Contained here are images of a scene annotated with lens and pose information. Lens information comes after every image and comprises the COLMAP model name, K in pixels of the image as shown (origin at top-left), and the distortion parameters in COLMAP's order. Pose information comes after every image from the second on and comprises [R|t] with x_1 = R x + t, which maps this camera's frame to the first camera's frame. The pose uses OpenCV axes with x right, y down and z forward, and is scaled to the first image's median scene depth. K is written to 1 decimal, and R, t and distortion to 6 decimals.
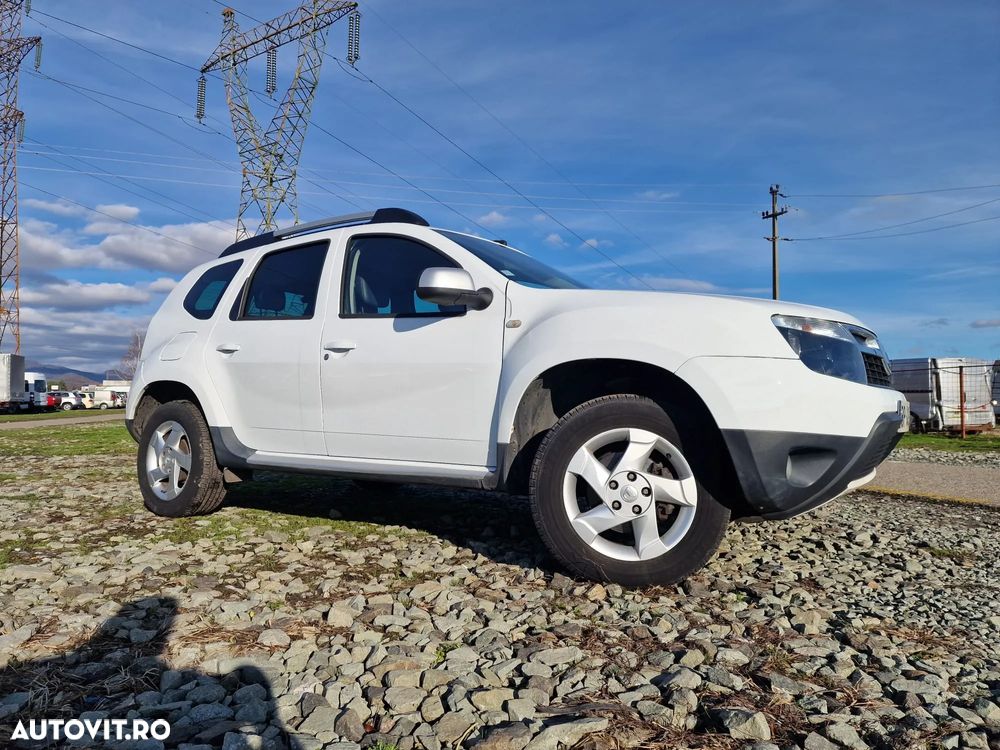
lens RADIAL K [[681.6, 0, 493.0], [0, 681.6, 373.8], [0, 0, 1]] dist [0.085621, -0.081092]
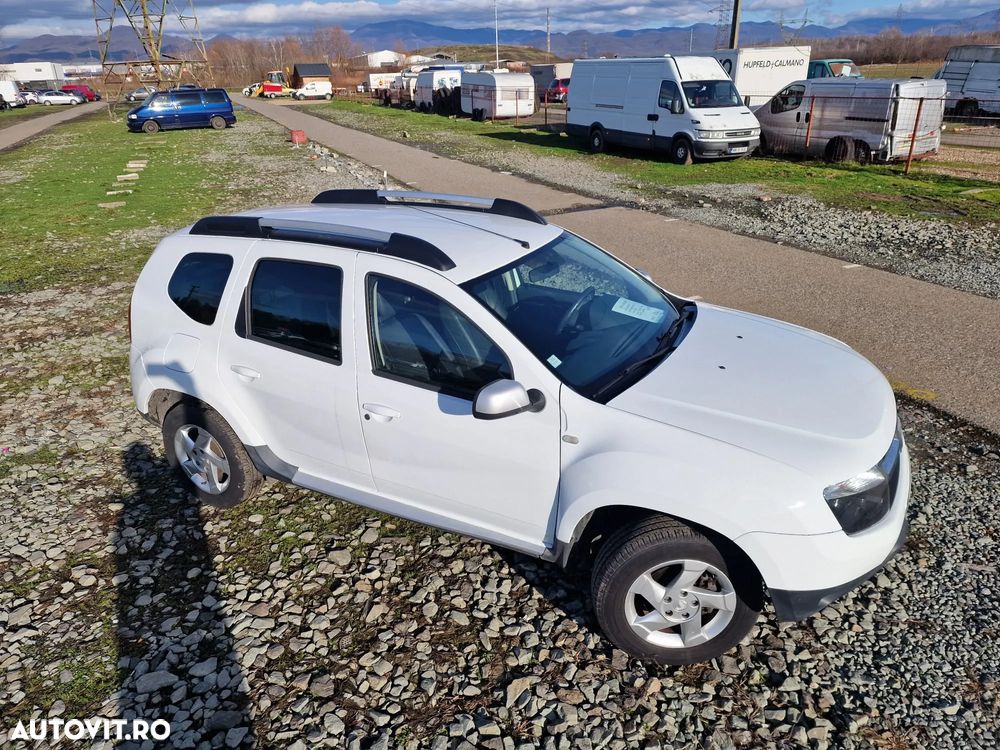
lens RADIAL K [[682.8, 0, 510.1], [0, 682.8, 373.3], [0, 0, 1]] dist [0.078505, -0.074148]
pose [[0.992049, -0.081215, 0.096135, -0.129647], [0.029186, 0.891545, 0.451991, -0.539711], [-0.122417, -0.445592, 0.886827, 0.114508]]
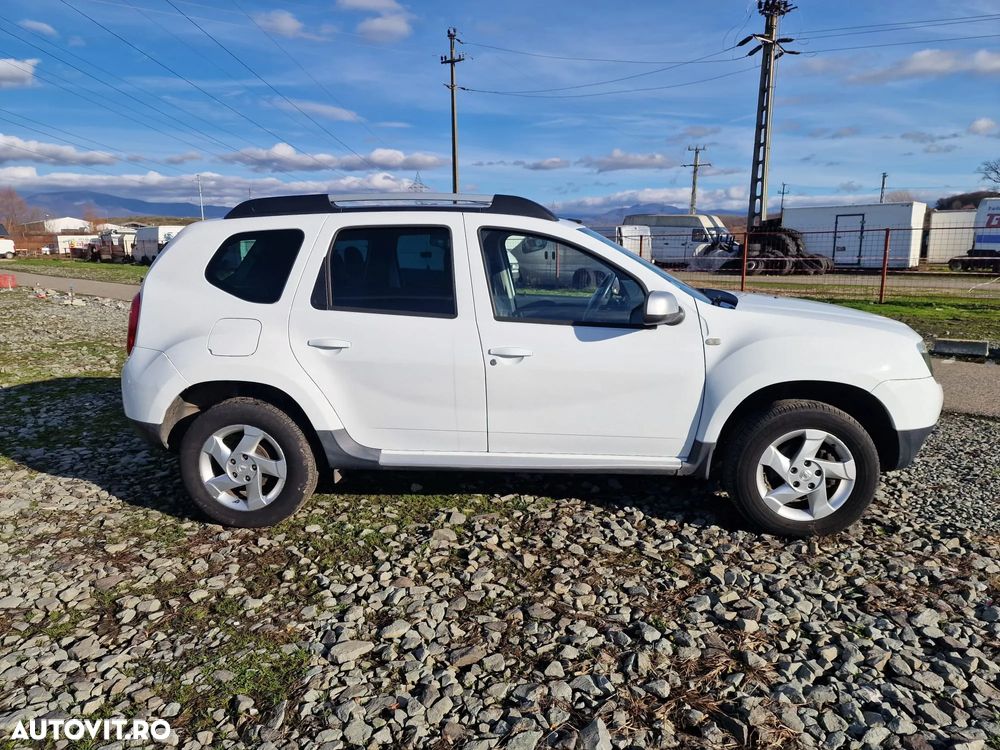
lens RADIAL K [[678.1, 0, 507.3], [0, 678.1, 378.6], [0, 0, 1]] dist [0.071177, -0.055656]
pose [[0.864220, -0.111519, 0.490599, -0.734470], [-0.013195, 0.969765, 0.243683, -0.250738], [-0.502941, -0.217069, 0.836619, 0.149681]]
